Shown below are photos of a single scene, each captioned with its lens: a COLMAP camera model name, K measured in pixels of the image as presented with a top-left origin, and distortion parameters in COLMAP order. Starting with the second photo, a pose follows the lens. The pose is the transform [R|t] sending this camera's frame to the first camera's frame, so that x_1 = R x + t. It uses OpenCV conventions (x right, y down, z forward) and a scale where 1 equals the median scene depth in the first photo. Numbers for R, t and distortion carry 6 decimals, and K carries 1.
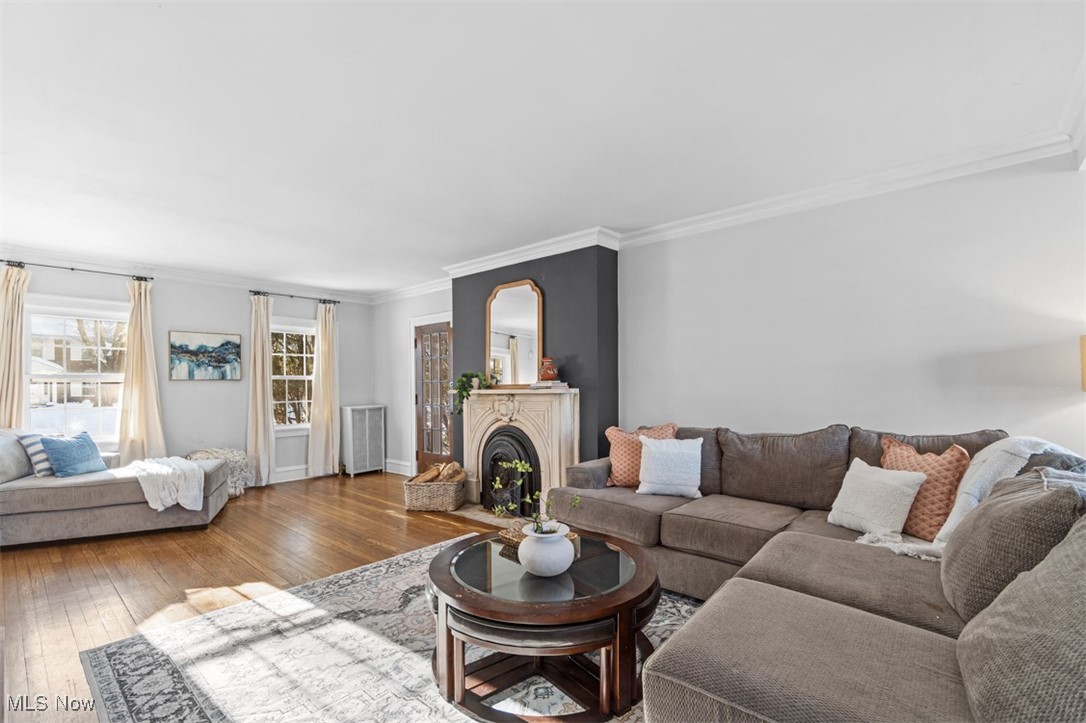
lens RADIAL K [[486.4, 0, 541.6], [0, 486.4, 381.7], [0, 0, 1]] dist [-0.002116, -0.000230]
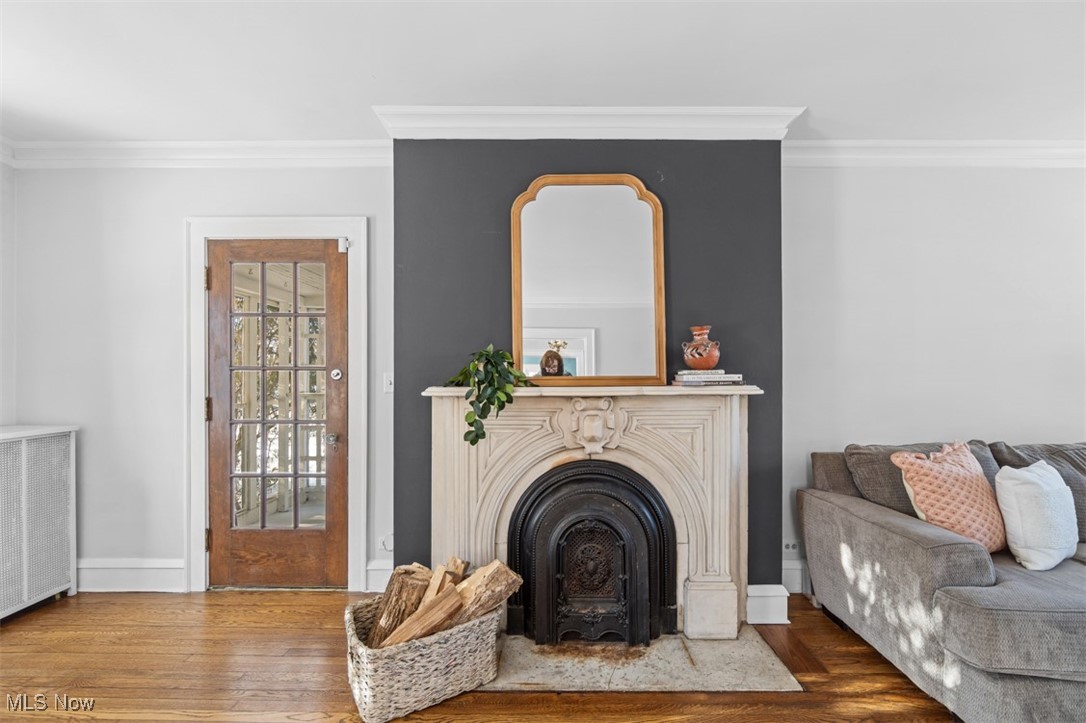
lens RADIAL K [[467.3, 0, 545.3], [0, 467.3, 380.0], [0, 0, 1]] dist [-0.001341, -0.000505]
pose [[0.755487, 0.011966, 0.655055, -0.417456], [-0.012204, 0.999917, -0.004191, 0.011844], [-0.655050, -0.004828, 0.755570, 0.679402]]
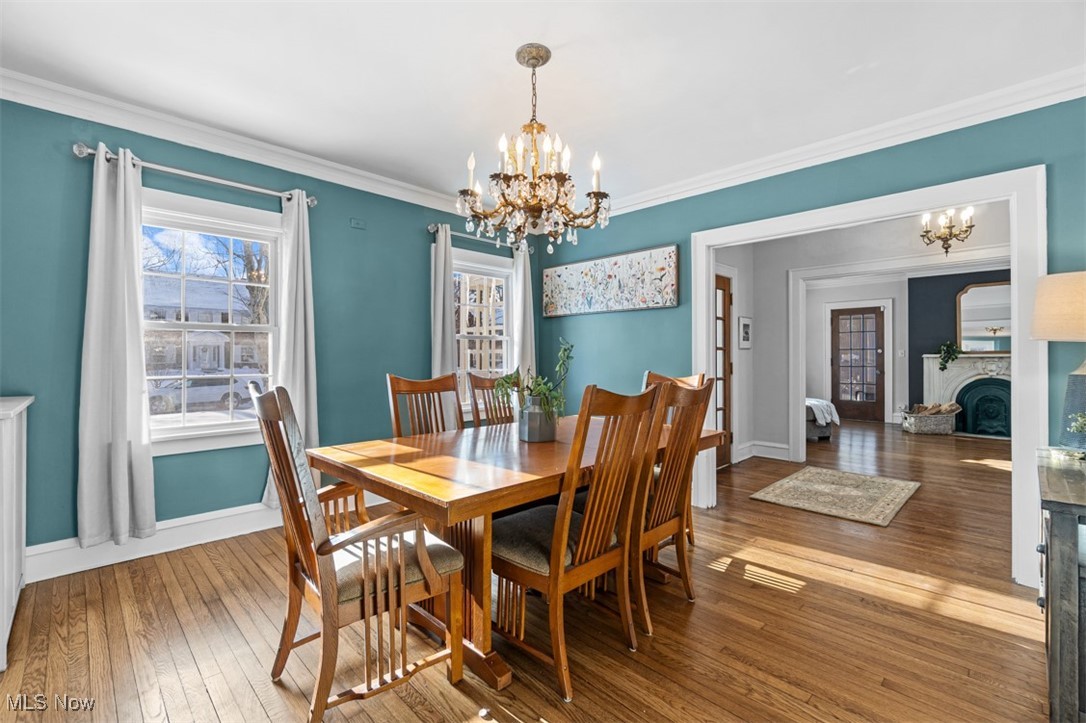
lens RADIAL K [[471.6, 0, 535.4], [0, 471.6, 357.5], [0, 0, 1]] dist [-0.003172, -0.000529]
pose [[0.997600, 0.011022, -0.068351, -1.384889], [-0.010699, 0.999930, 0.005093, 0.034445], [0.068403, -0.004350, 0.997648, -0.545549]]
